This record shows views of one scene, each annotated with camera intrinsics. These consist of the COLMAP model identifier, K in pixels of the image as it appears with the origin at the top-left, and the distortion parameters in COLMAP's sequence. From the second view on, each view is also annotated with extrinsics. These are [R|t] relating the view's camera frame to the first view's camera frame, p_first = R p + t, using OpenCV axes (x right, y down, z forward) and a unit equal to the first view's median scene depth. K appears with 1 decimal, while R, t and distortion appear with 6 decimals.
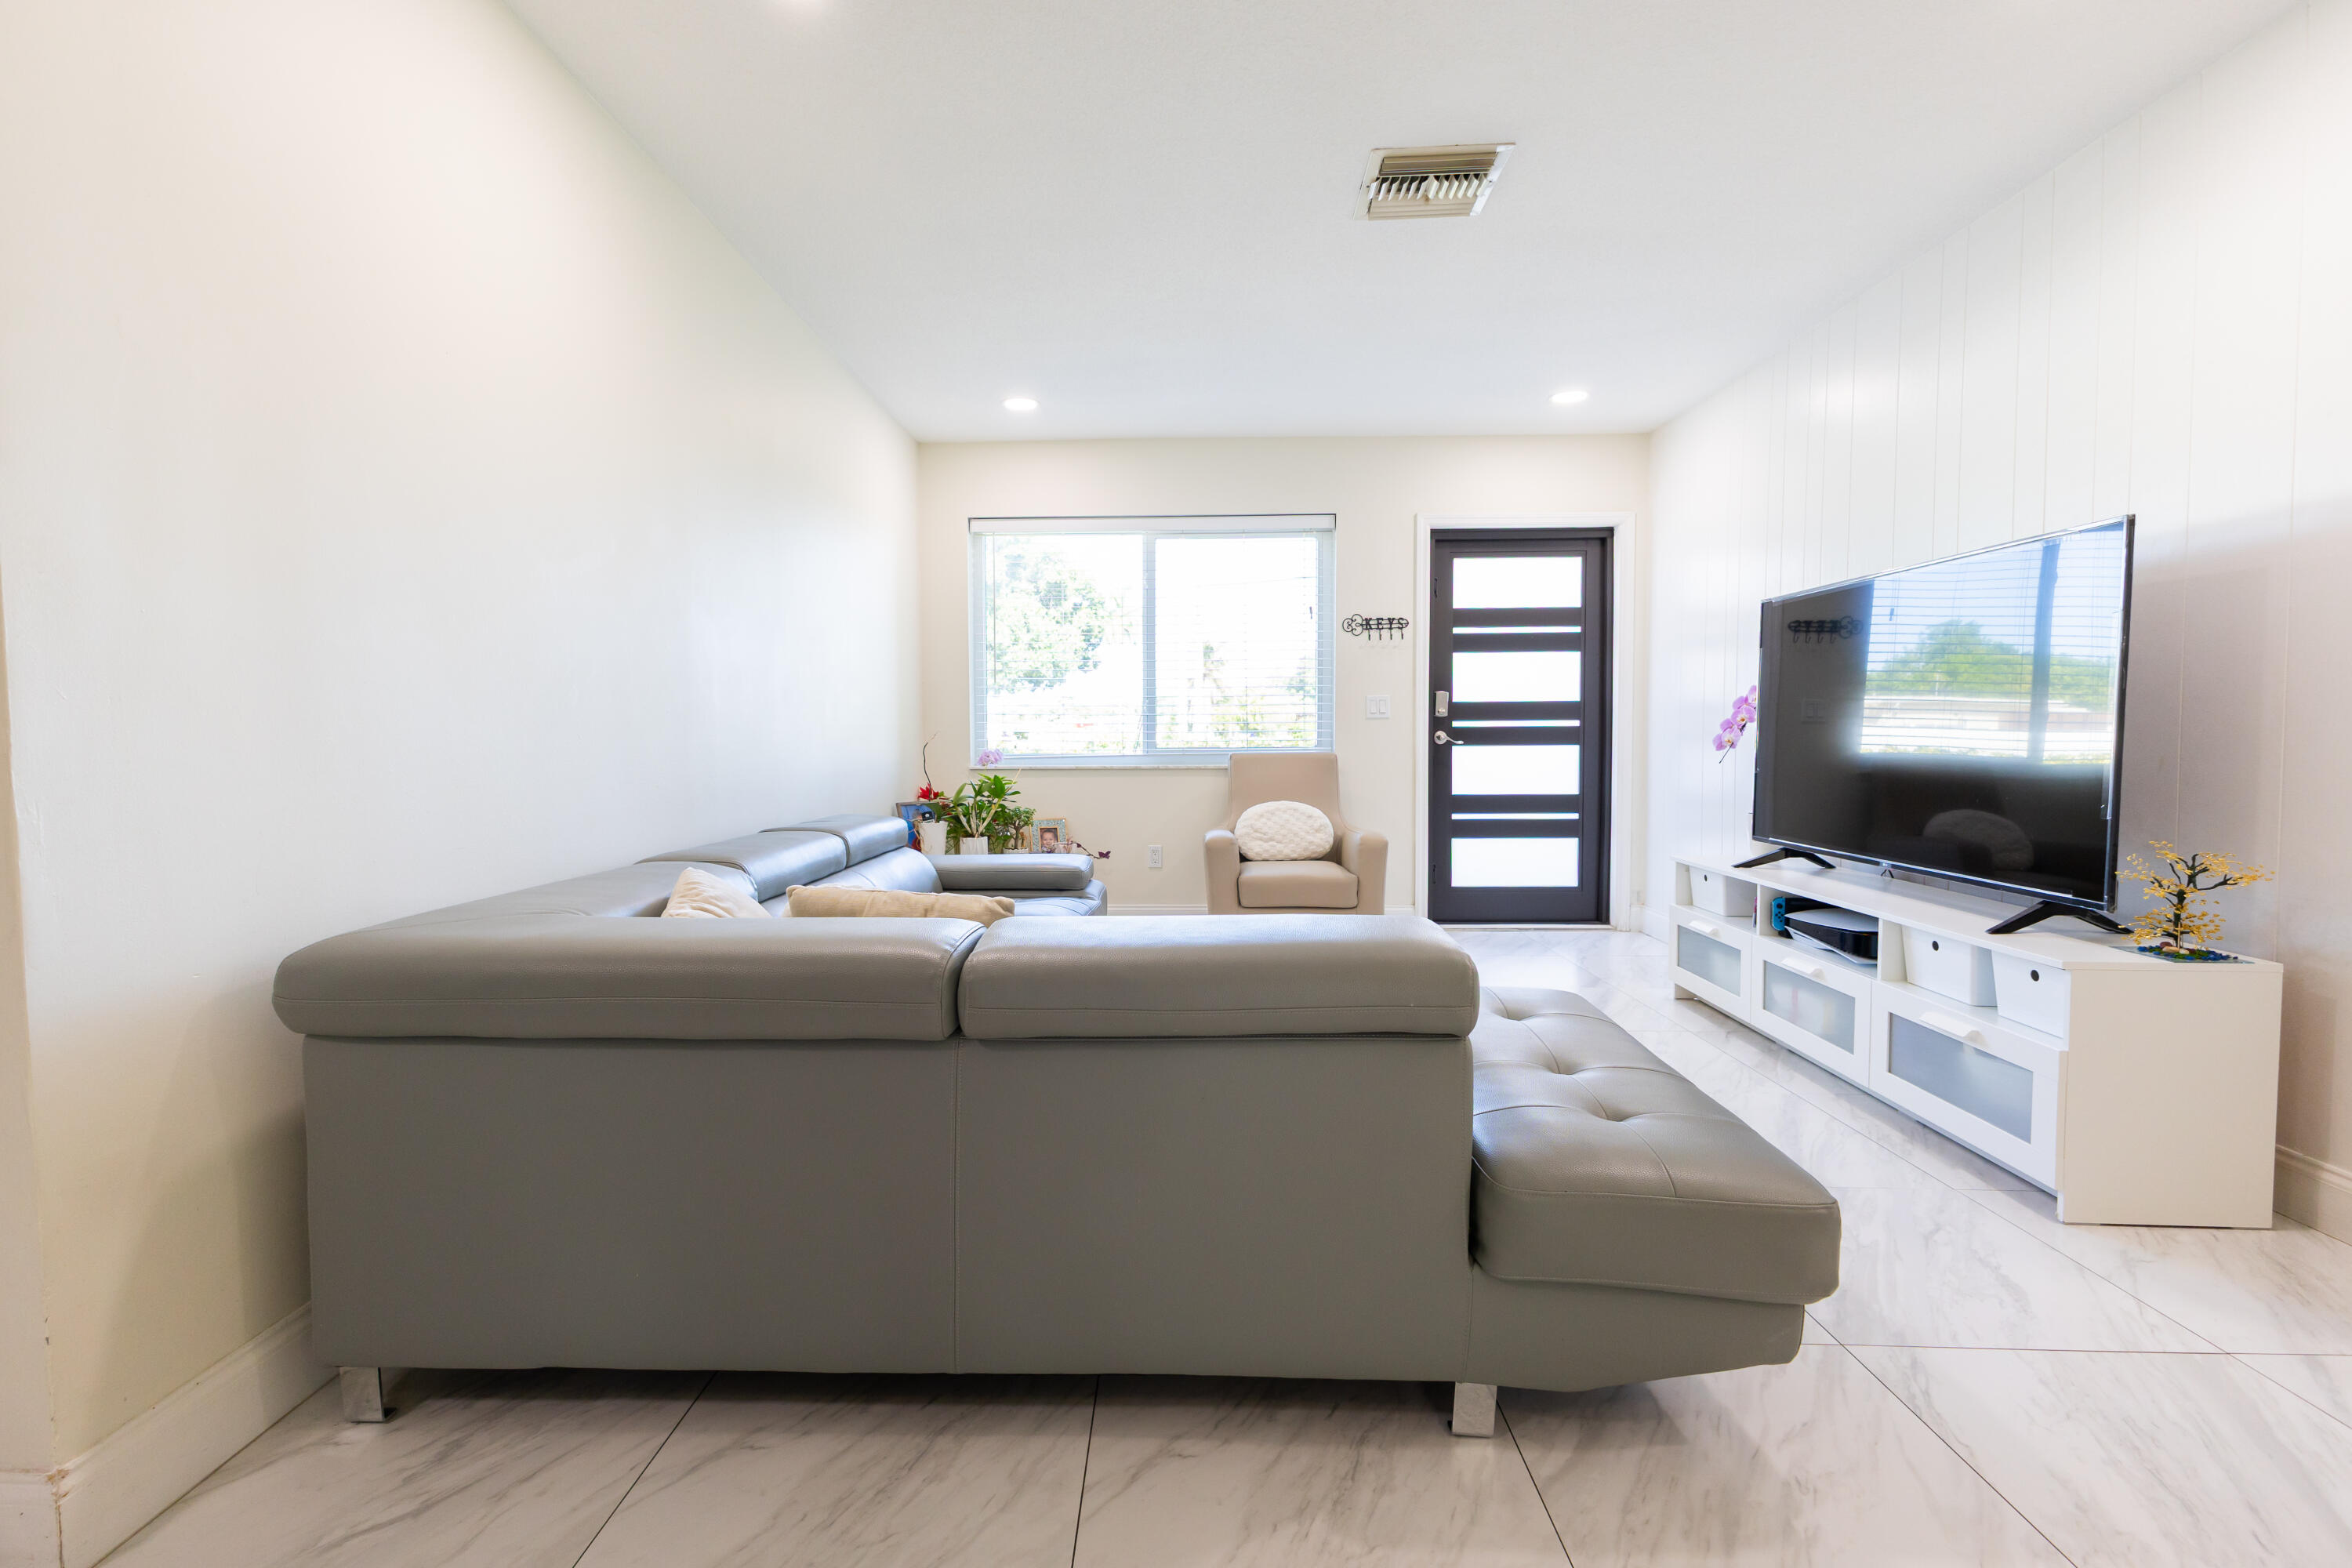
lens RADIAL K [[1041.4, 0, 1166.4], [0, 1041.4, 776.2], [0, 0, 1]] dist [0.014815, -0.005569]
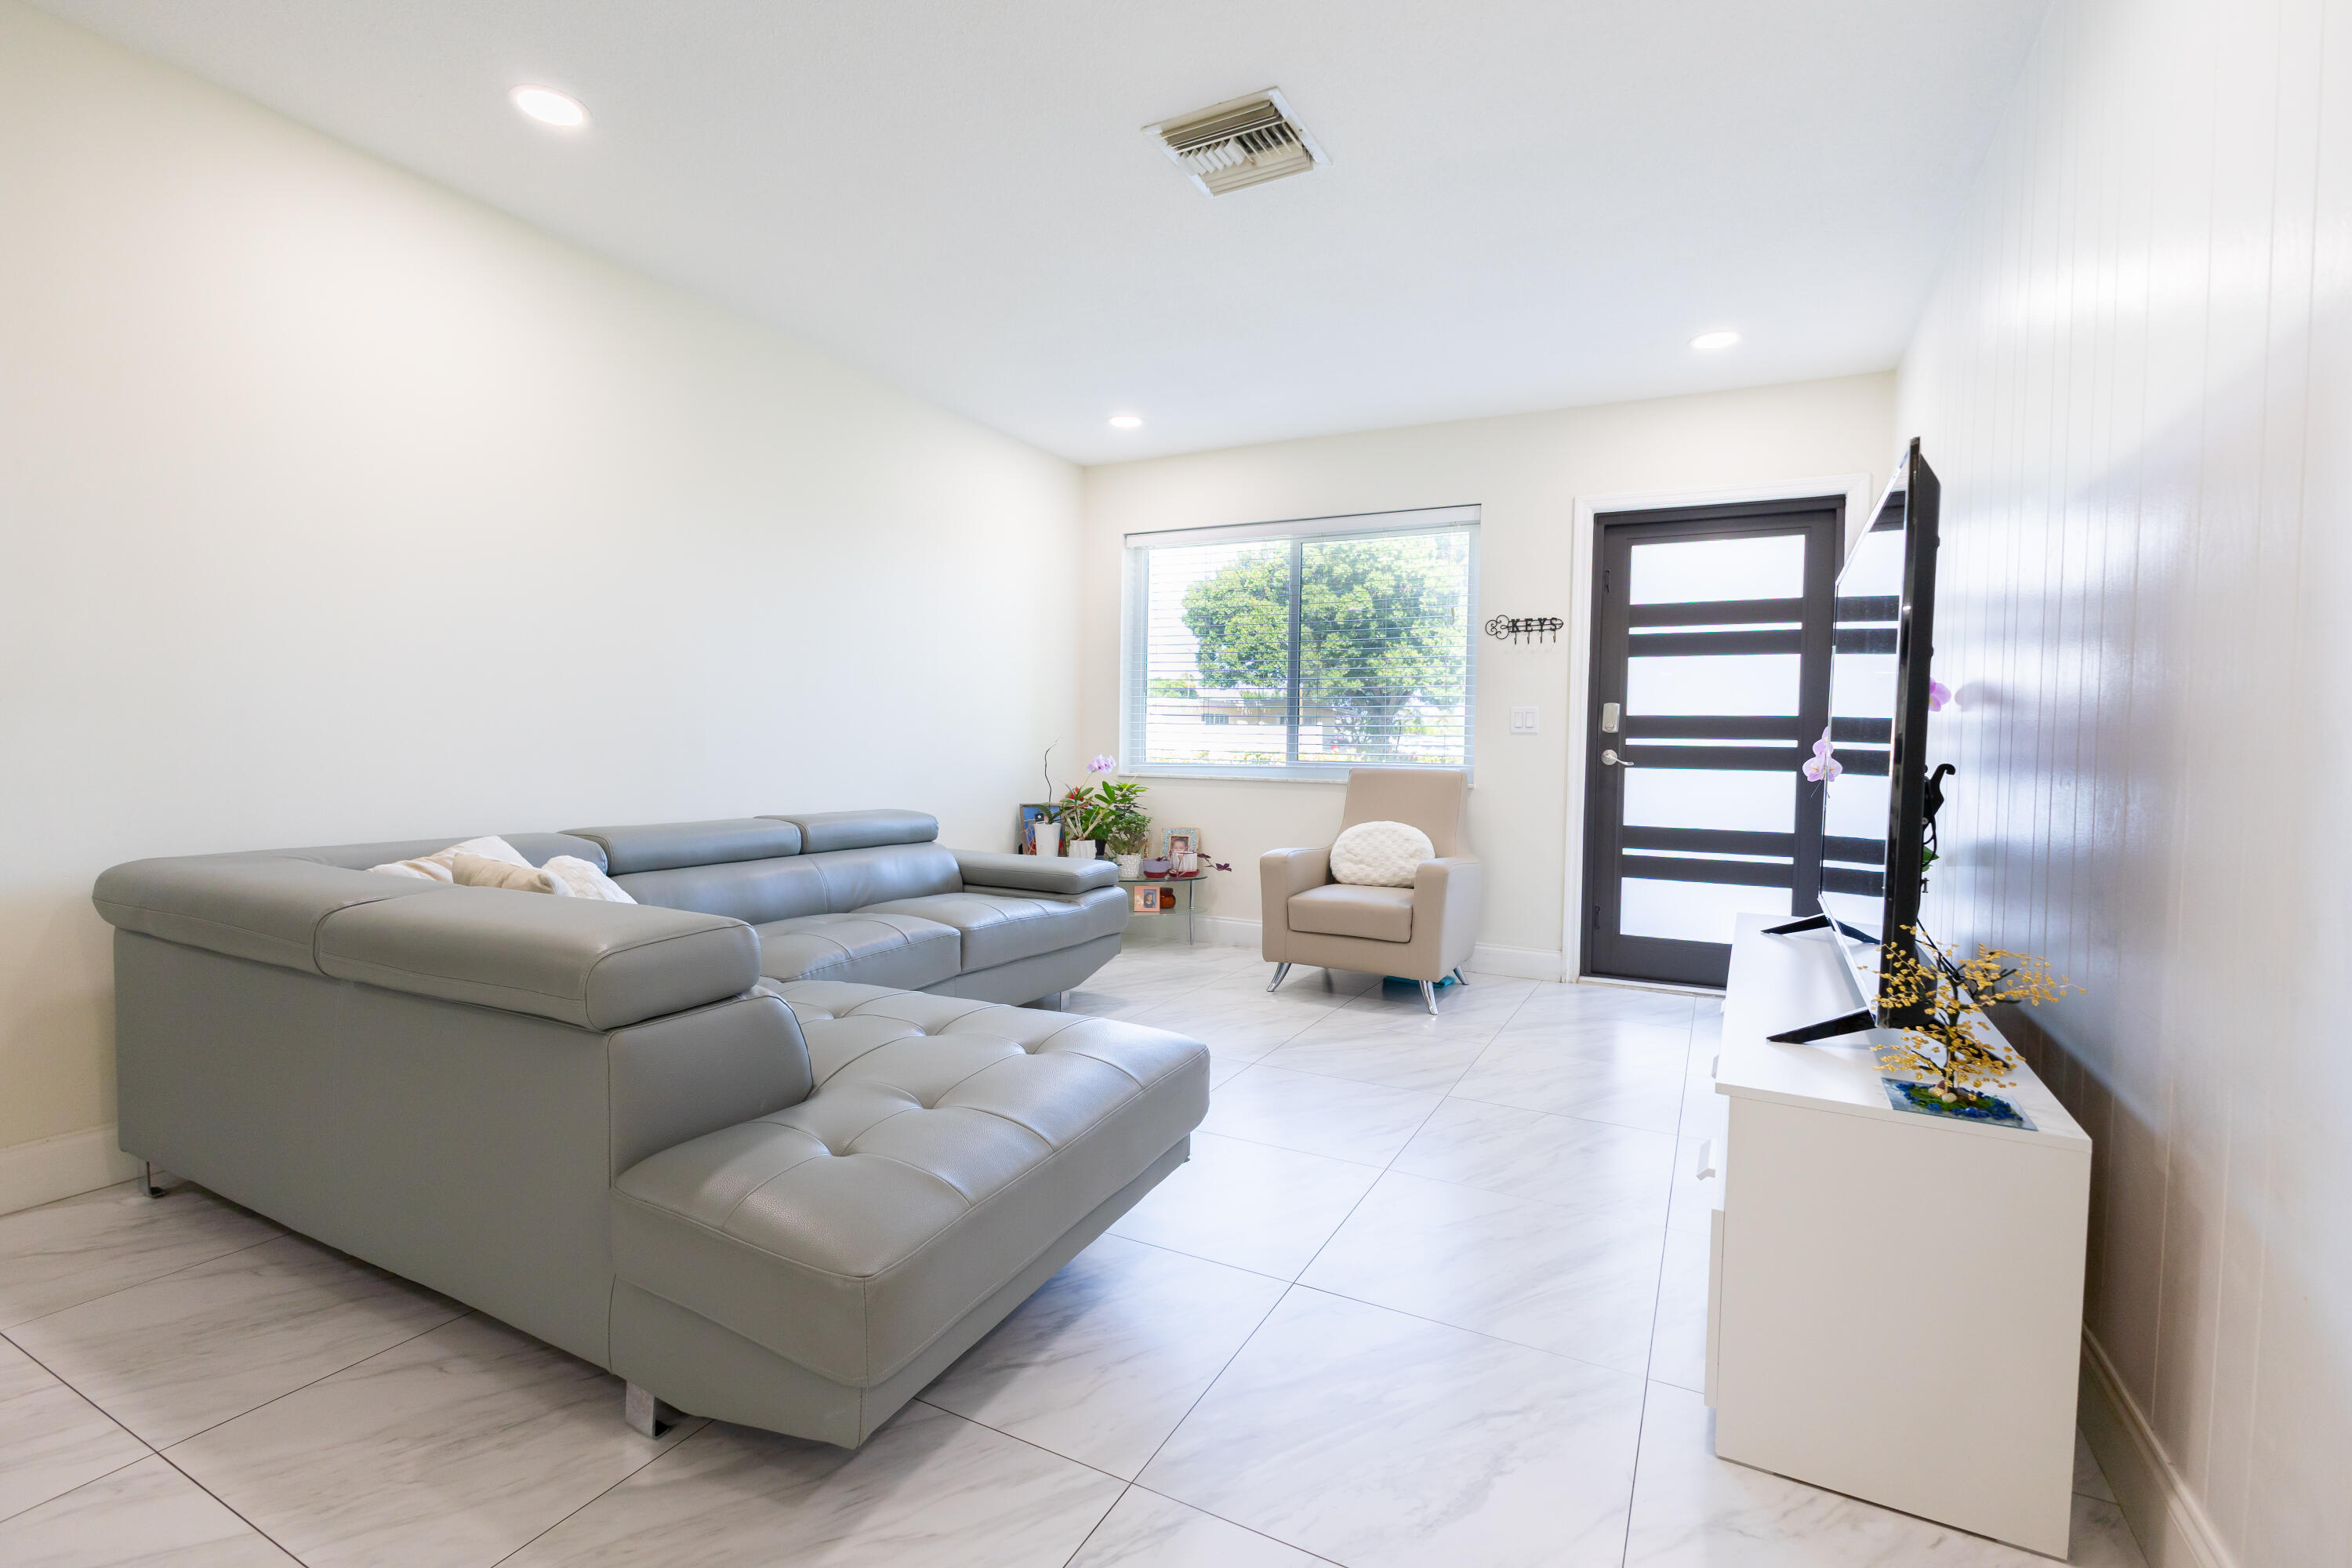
lens RADIAL K [[1052.6, 0, 1192.8], [0, 1052.6, 780.8], [0, 0, 1]] dist [-0.004025, -0.002925]
pose [[0.906515, 0.035655, -0.420666, 0.325020], [-0.040027, 0.999197, -0.001567, -0.003188], [0.420273, 0.018258, 0.907214, 0.083986]]
